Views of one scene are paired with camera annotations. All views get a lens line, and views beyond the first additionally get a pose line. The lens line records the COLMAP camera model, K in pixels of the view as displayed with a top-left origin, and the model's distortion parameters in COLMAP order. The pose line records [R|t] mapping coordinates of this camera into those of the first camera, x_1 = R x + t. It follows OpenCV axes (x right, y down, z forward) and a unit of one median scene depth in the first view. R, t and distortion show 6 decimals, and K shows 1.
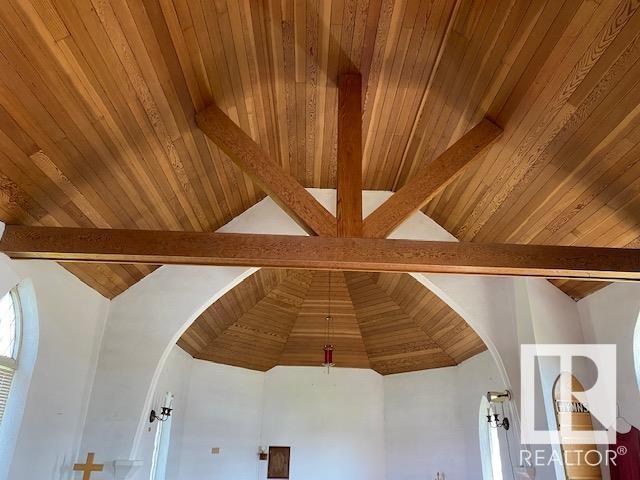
lens RADIAL K [[477.5, 0, 331.9], [0, 477.5, 239.8], [0, 0, 1]] dist [-0.003287, -0.002767]
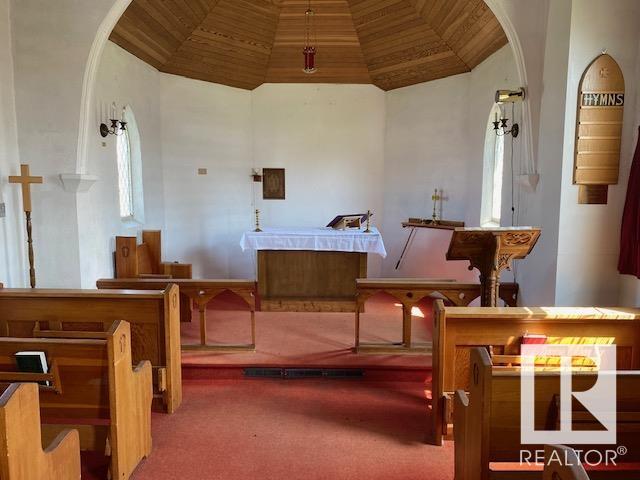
lens RADIAL K [[485.7, 0, 320.0], [0, 485.7, 240.0], [0, 0, 1]] dist [0.007577, 0.003897]
pose [[0.997086, -0.008026, -0.075868, 0.067904], [0.045329, 0.862209, 0.504520, 0.082520], [0.061364, -0.506489, 0.860060, 0.111775]]
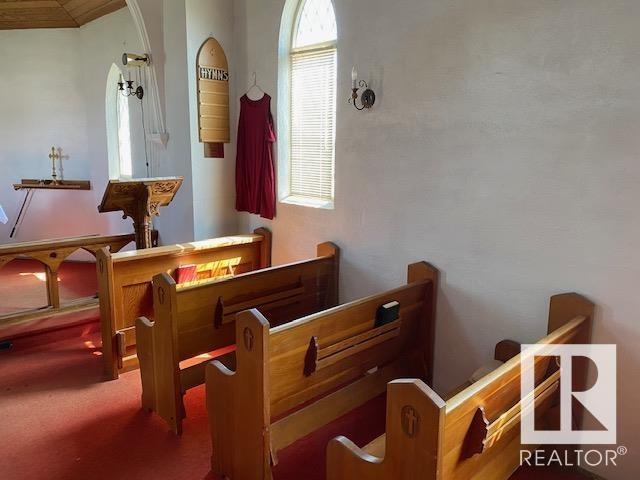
lens RADIAL K [[482.0, 0, 320.0], [0, 482.0, 240.0], [0, 0, 1]] dist [-0.001932, -0.000137]
pose [[0.750532, -0.126577, 0.648599, -0.013263], [-0.268404, 0.838495, 0.474221, 0.070210], [-0.603872, -0.530004, 0.595343, 0.061745]]
